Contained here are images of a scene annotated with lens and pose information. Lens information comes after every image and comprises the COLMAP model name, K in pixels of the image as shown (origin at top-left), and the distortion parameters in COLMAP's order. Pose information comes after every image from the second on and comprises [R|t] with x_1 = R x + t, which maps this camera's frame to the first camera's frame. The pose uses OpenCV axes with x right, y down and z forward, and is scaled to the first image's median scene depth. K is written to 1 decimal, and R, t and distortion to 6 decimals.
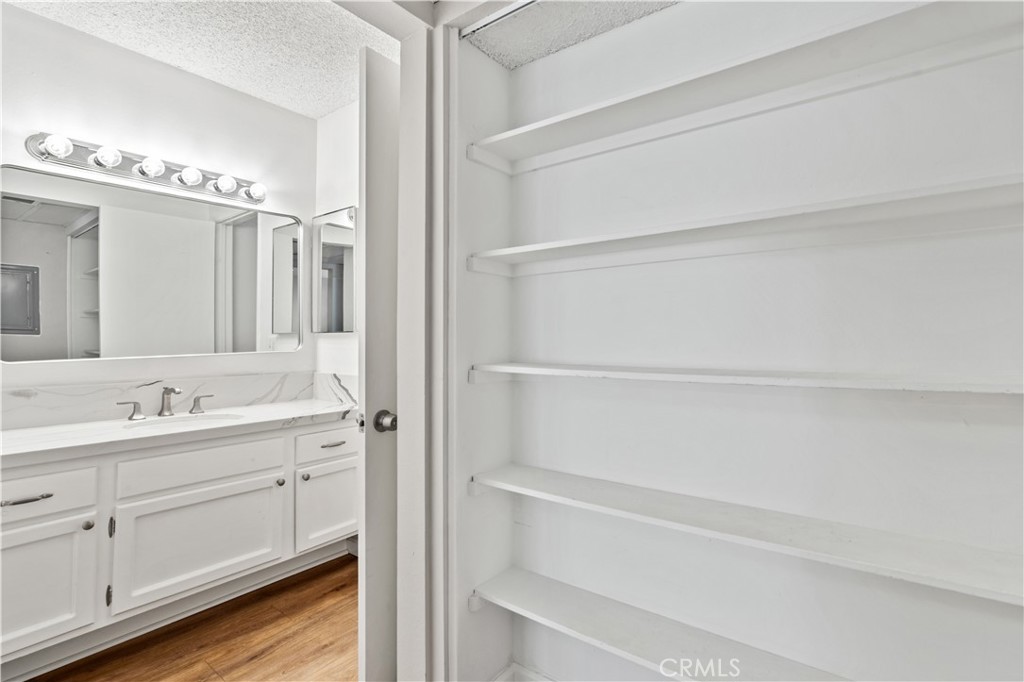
lens RADIAL K [[477.3, 0, 514.6], [0, 477.3, 331.6], [0, 0, 1]] dist [0.000326, -0.000055]
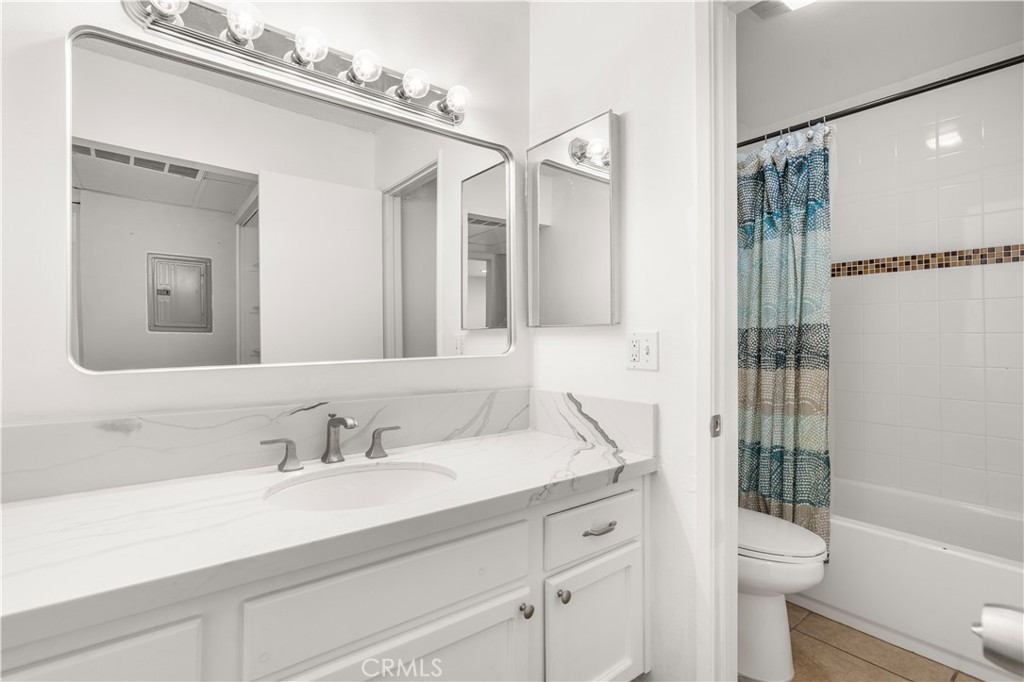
lens RADIAL K [[471.2, 0, 513.1], [0, 471.2, 342.2], [0, 0, 1]] dist [-0.003790, 0.000030]
pose [[0.966436, 0.004089, -0.256876, -0.333094], [-0.000065, 0.999877, 0.015673, 0.015108], [0.256909, -0.015130, 0.966317, 0.452014]]
